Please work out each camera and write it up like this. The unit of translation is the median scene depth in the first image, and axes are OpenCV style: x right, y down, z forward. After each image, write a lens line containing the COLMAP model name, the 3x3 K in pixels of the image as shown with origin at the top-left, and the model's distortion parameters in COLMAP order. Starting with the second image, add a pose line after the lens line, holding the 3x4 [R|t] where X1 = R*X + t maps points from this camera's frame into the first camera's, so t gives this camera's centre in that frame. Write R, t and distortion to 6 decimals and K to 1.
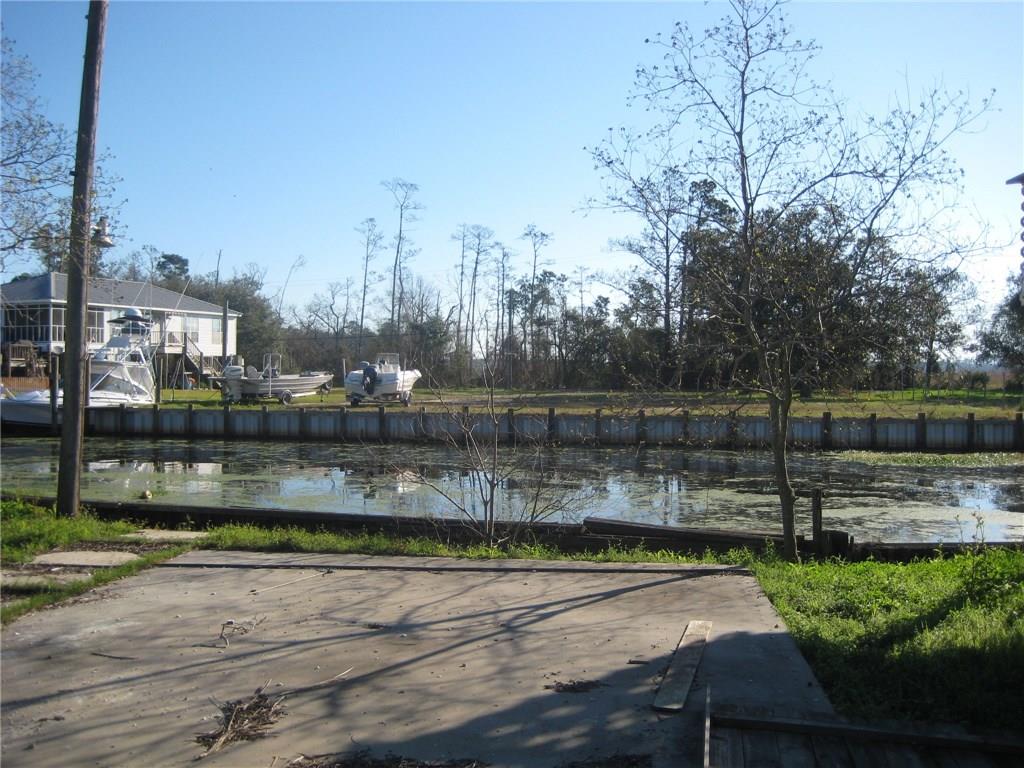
lens RADIAL K [[1045.7, 0, 512.0], [0, 1045.7, 384.0], [0, 0, 1]] dist [-0.159689, 0.203784]
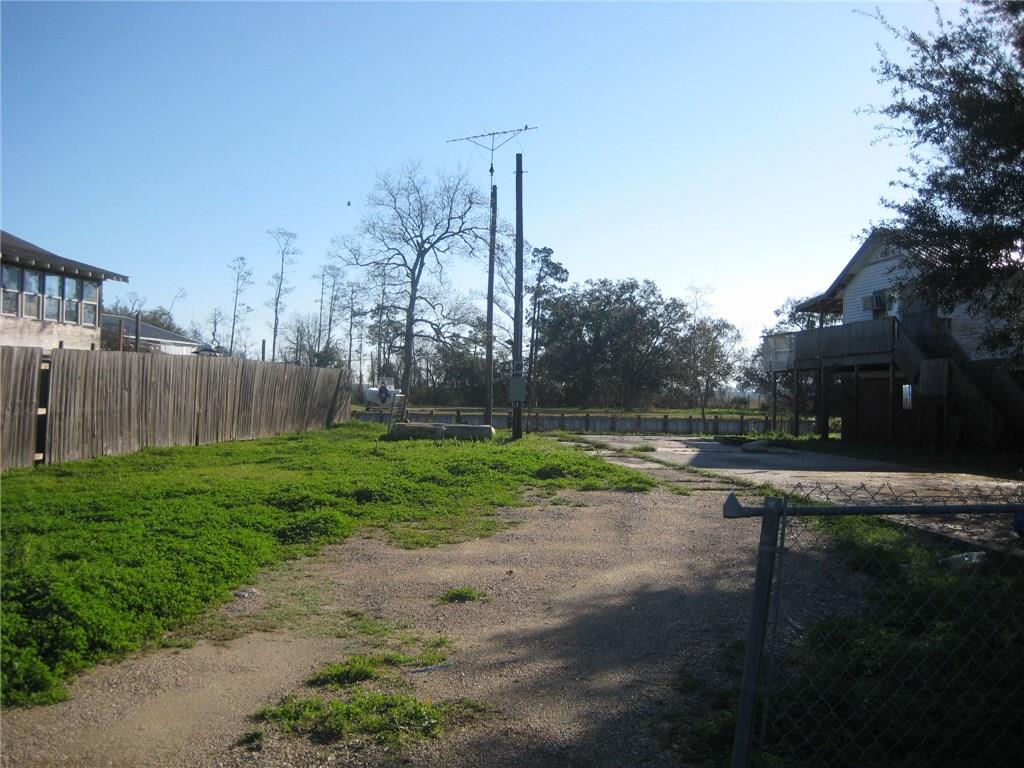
lens RADIAL K [[1045.7, 0, 512.0], [0, 1045.7, 384.0], [0, 0, 1]] dist [-0.159689, 0.203784]
pose [[0.976898, 0.015456, 0.213145, -0.184352], [-0.010639, 0.999662, -0.023725, 0.010267], [-0.213439, 0.020909, 0.976733, -0.383907]]
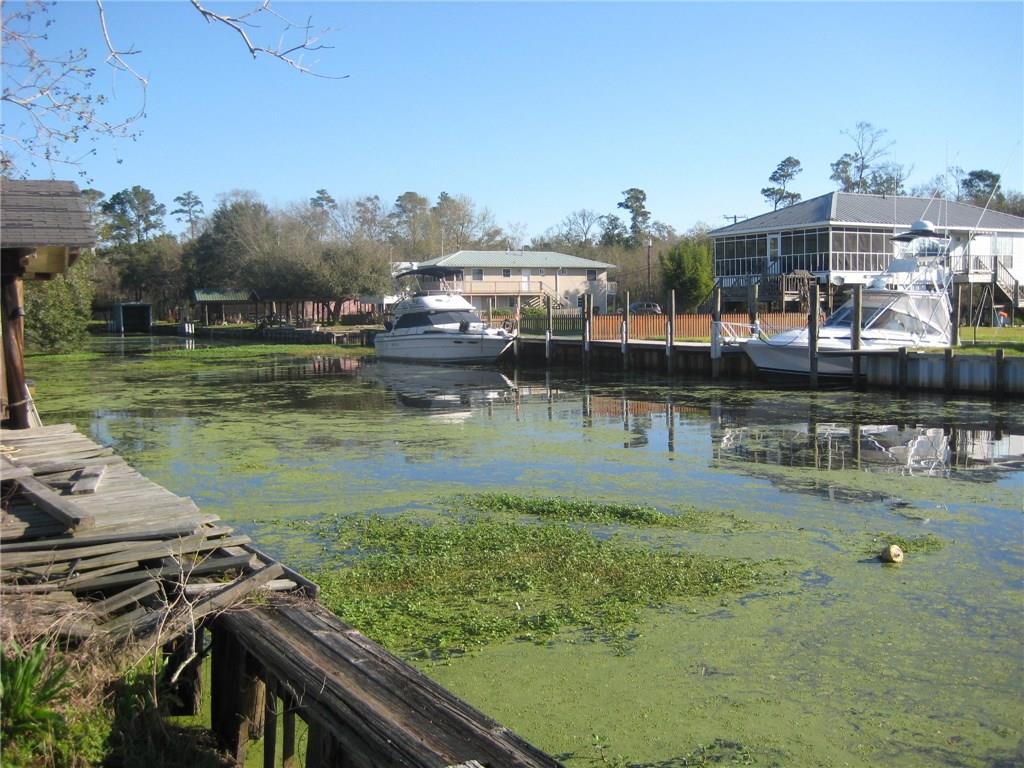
lens RADIAL K [[1045.7, 0, 512.0], [0, 1045.7, 384.0], [0, 0, 1]] dist [-0.159689, 0.203784]
pose [[0.731130, 0.032663, -0.681456, -0.048489], [0.009612, 0.998261, 0.058161, 0.000013], [0.682171, -0.049073, 0.729545, 0.158712]]
